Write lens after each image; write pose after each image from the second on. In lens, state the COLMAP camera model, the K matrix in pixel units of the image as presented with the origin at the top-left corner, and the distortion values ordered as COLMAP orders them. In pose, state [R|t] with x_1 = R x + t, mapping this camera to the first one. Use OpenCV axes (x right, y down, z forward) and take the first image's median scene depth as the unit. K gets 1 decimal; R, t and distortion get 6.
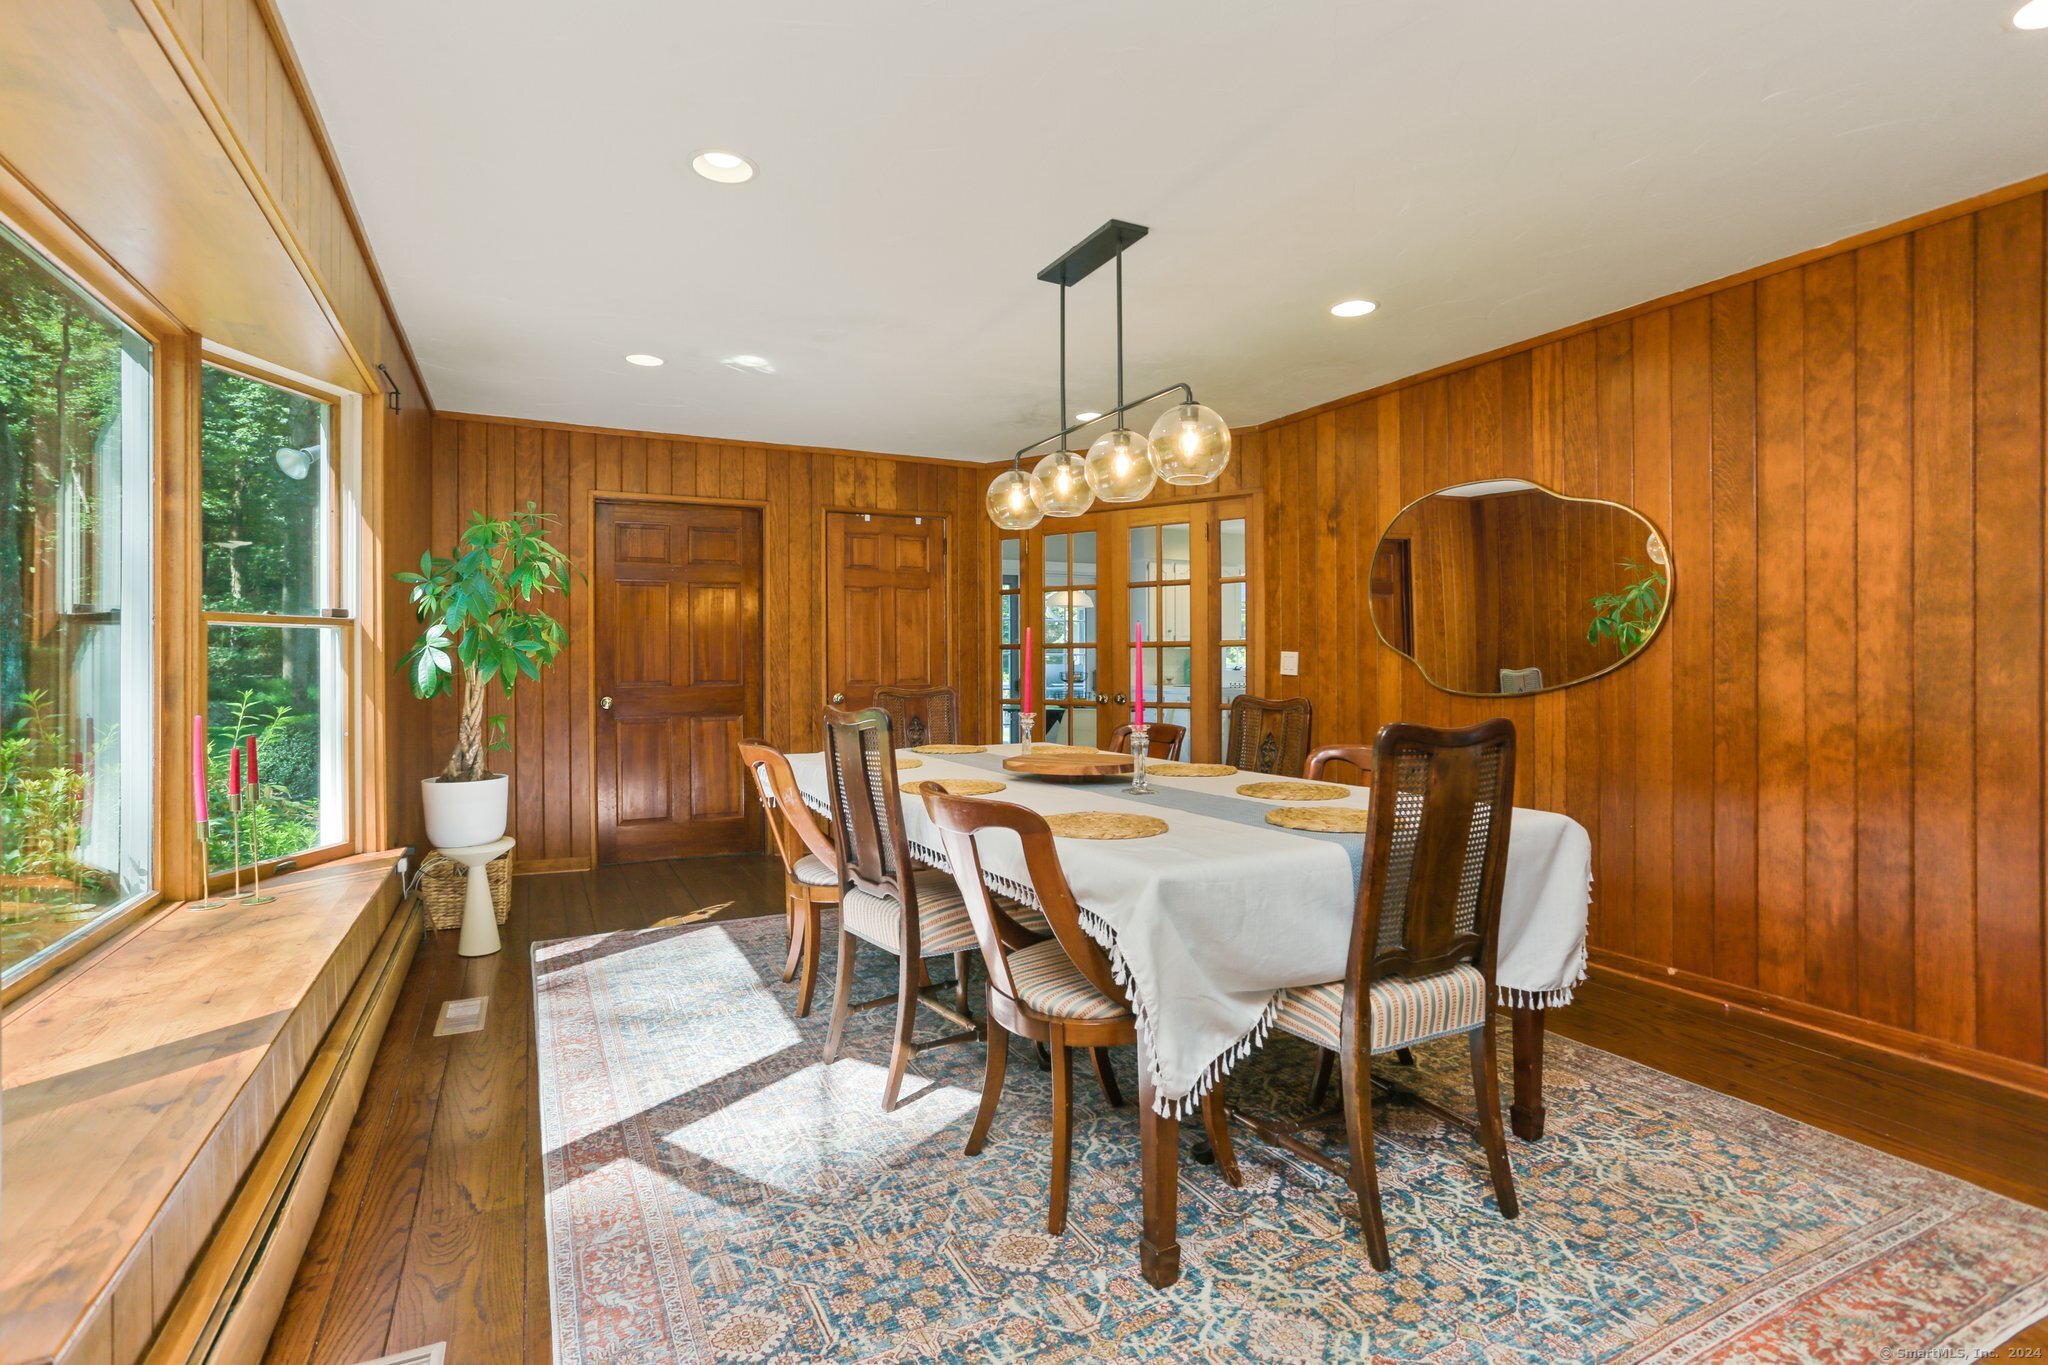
lens RADIAL K [[989.0, 0, 1015.7], [0, 989.0, 665.0], [0, 0, 1]] dist [-0.029855, 0.017358]
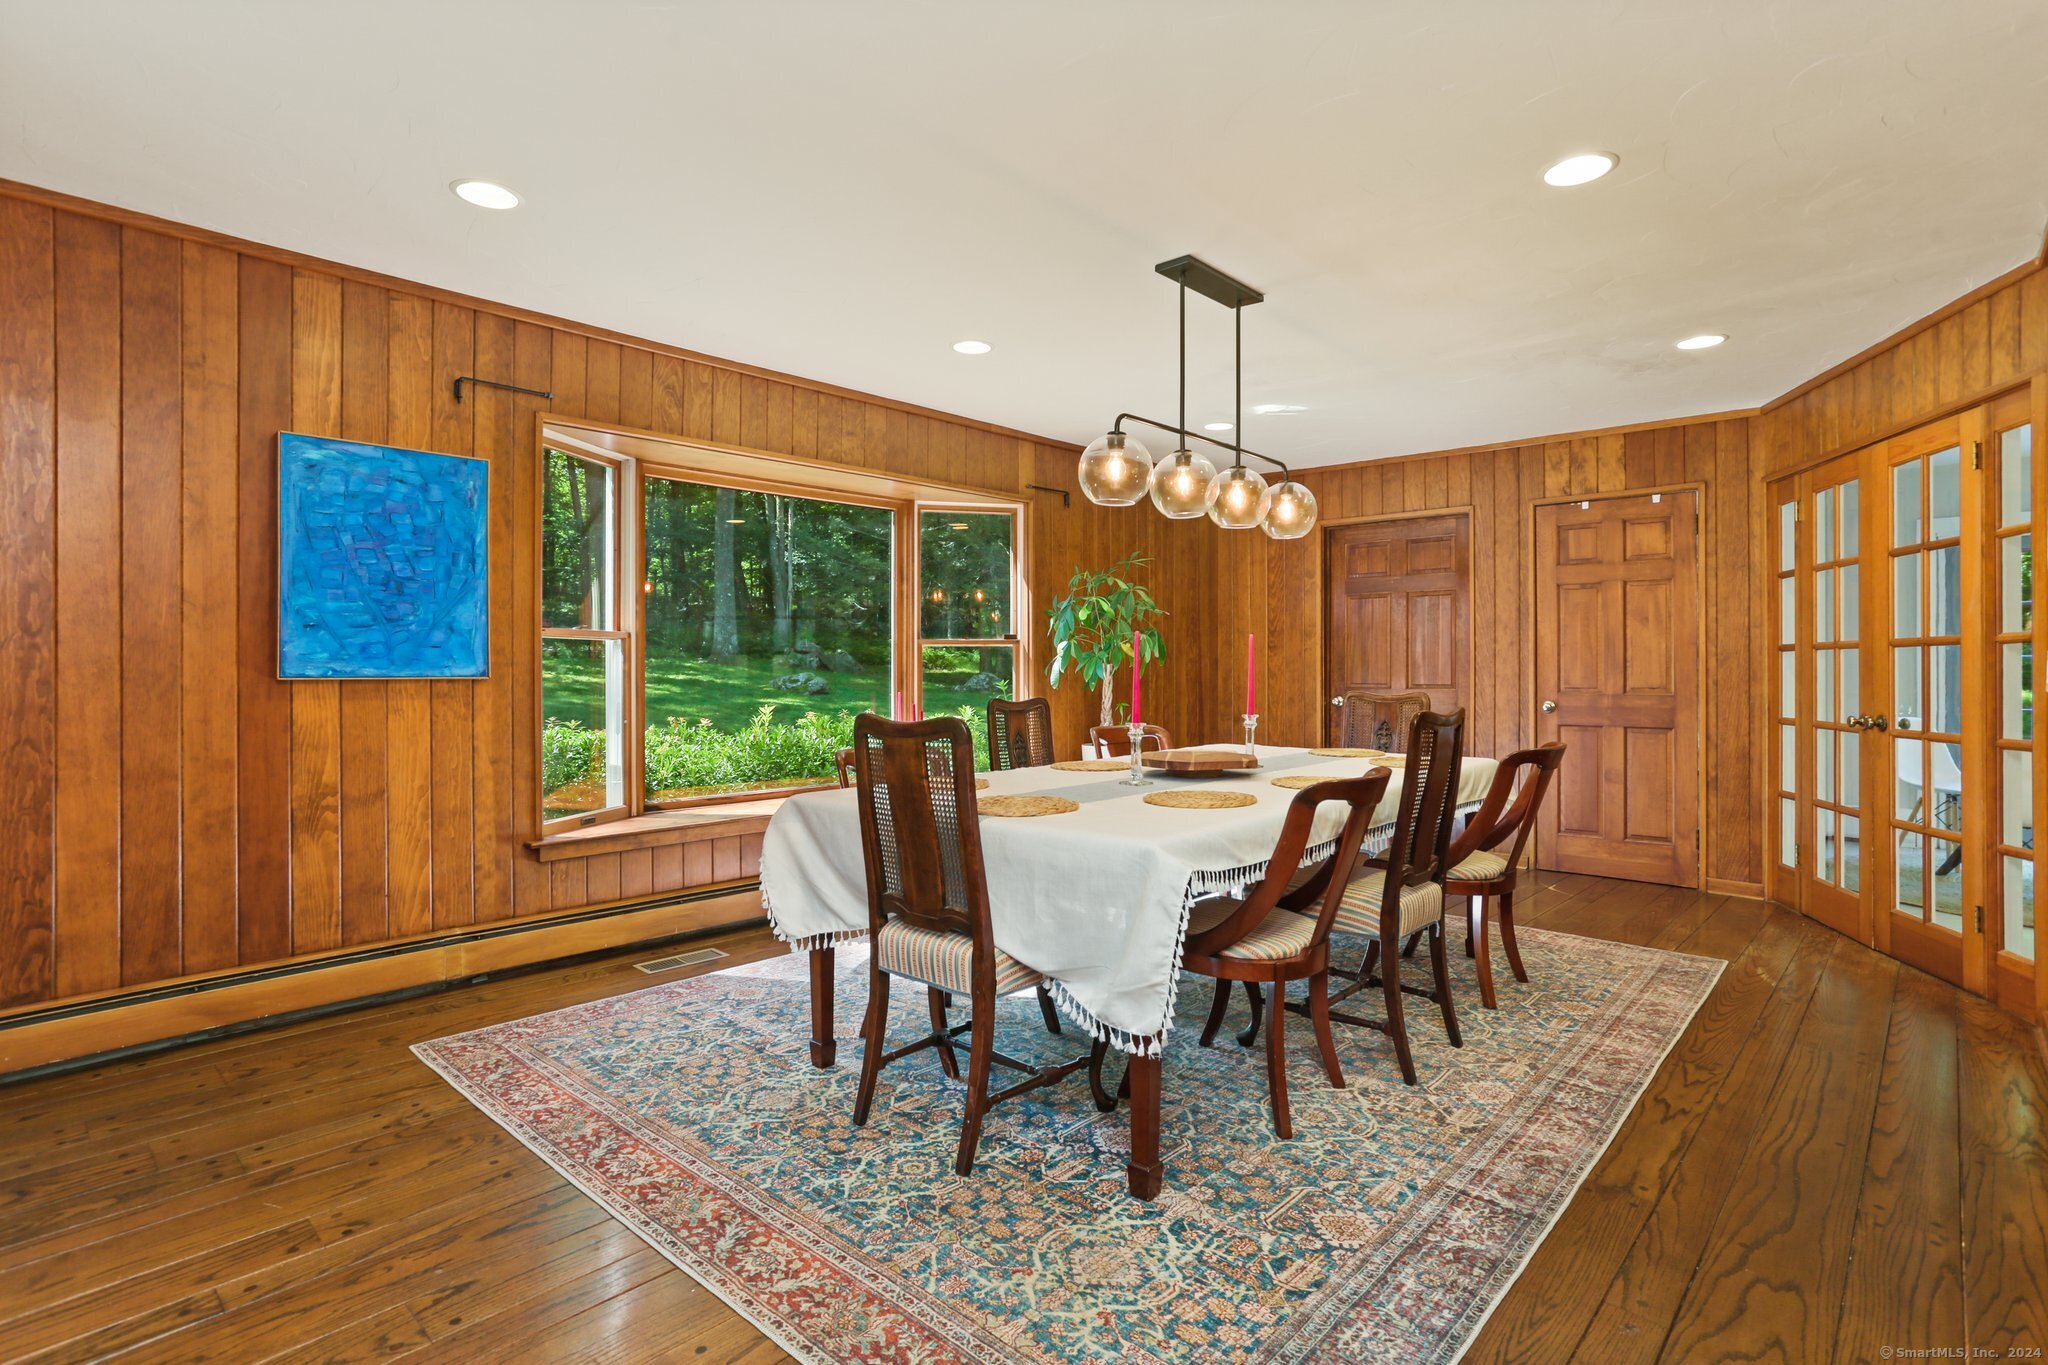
lens RADIAL K [[1001.7, 0, 1024.4], [0, 1001.7, 667.8], [0, 0, 1]] dist [-0.047173, 0.013075]
pose [[0.355075, 0.007188, -0.934810, 0.530302], [-0.007837, 0.999958, 0.004712, -0.003281], [0.934805, 0.005653, 0.355117, 0.226276]]
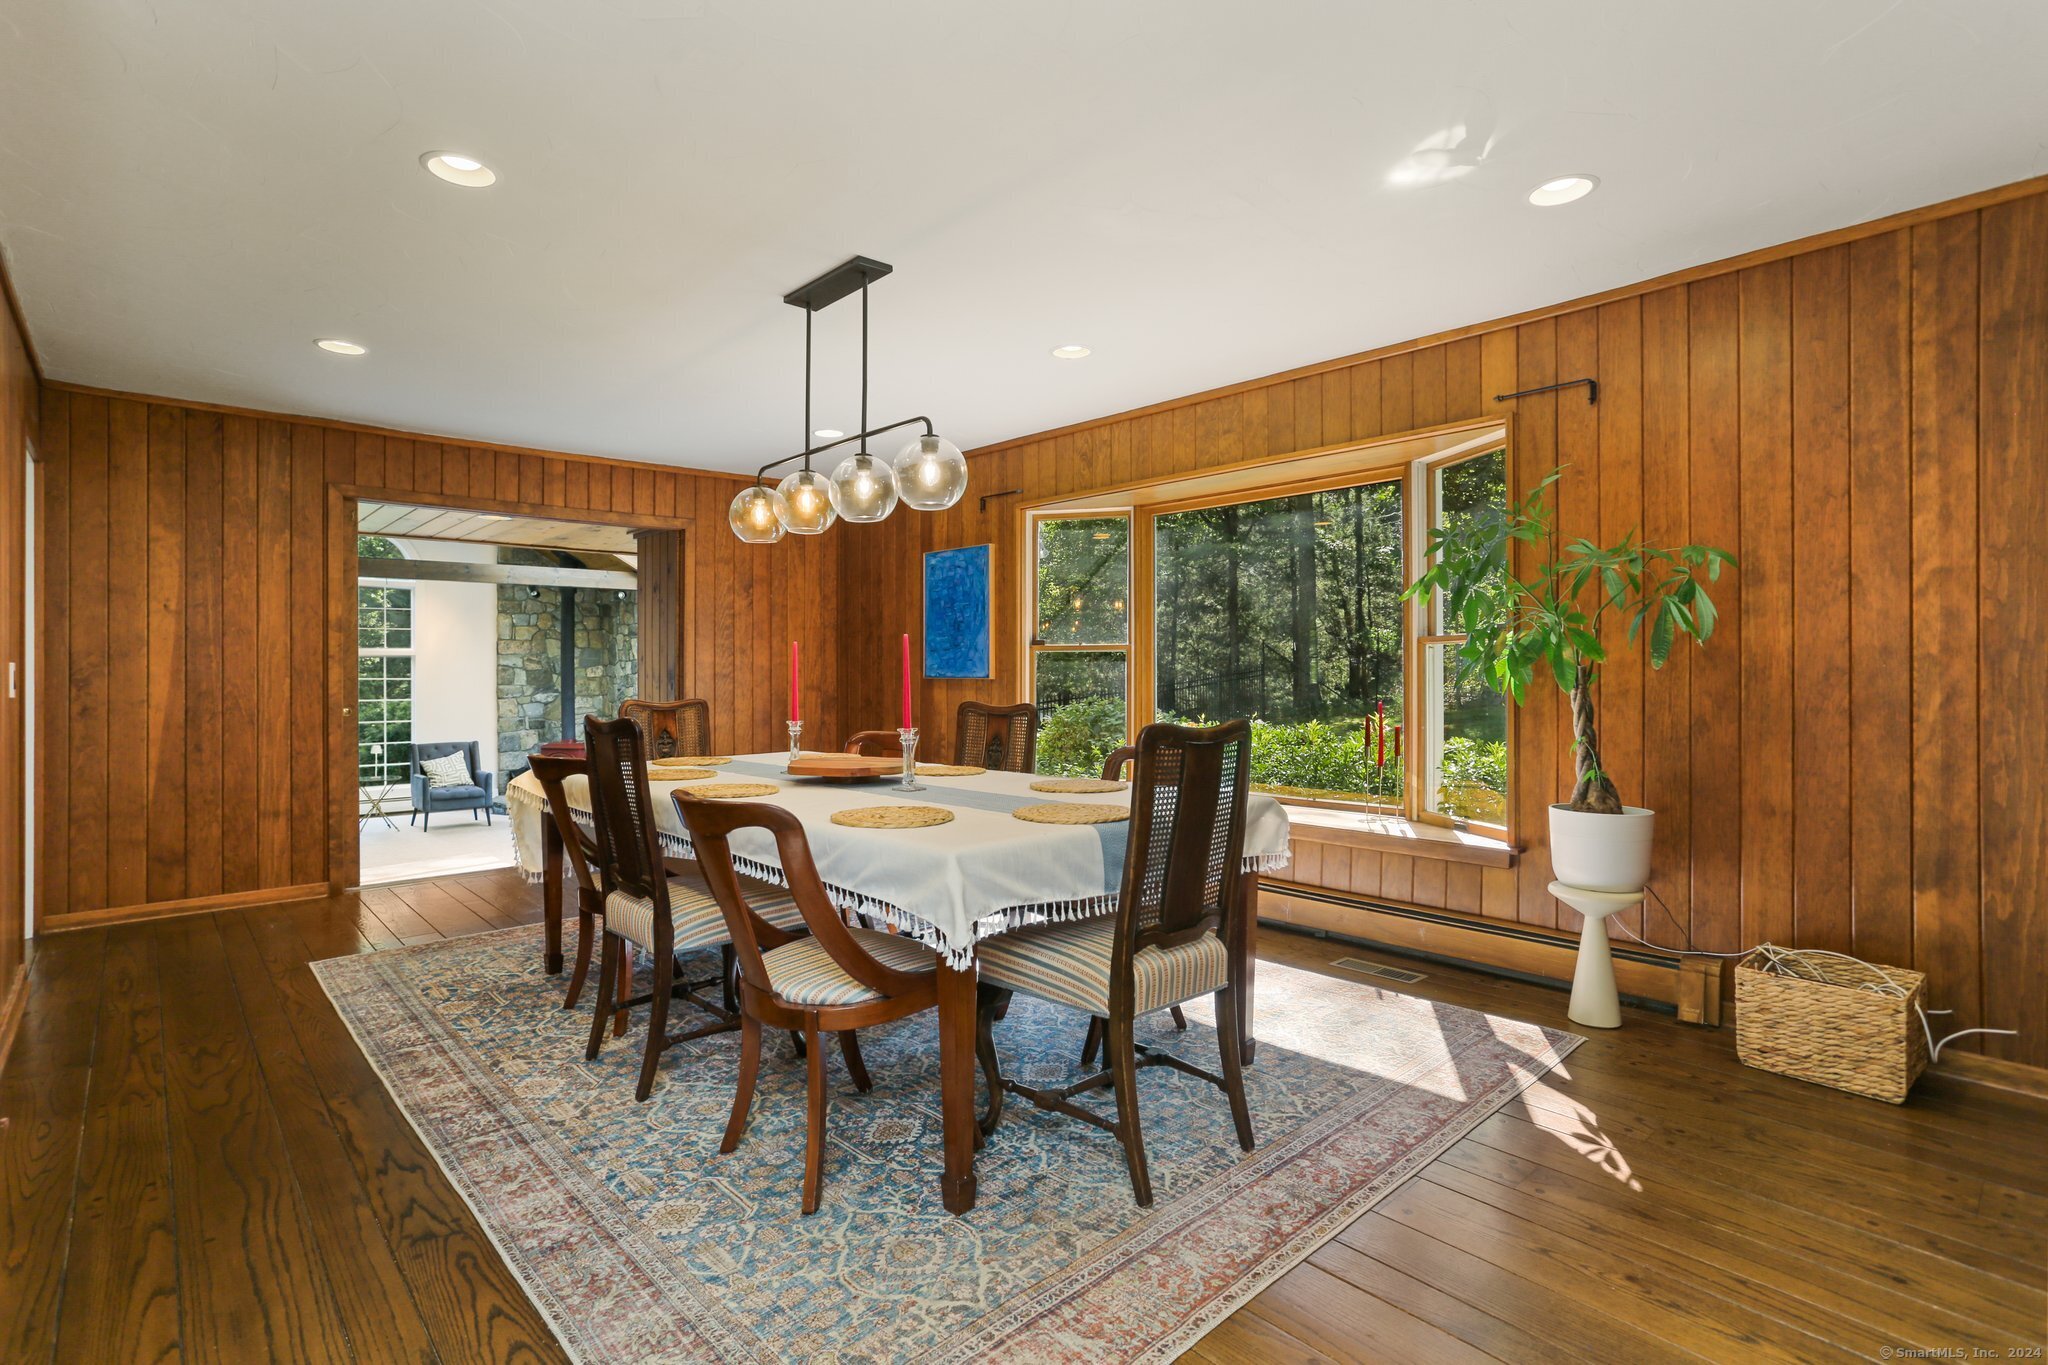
lens RADIAL K [[1001.7, 0, 1024.4], [0, 1001.7, 667.8], [0, 0, 1]] dist [-0.047173, 0.013075]
pose [[-0.958281, 0.004773, -0.285789, 0.097574], [0.004102, 0.999987, 0.002949, -0.005359], [0.285799, 0.001654, -0.958288, 1.093887]]
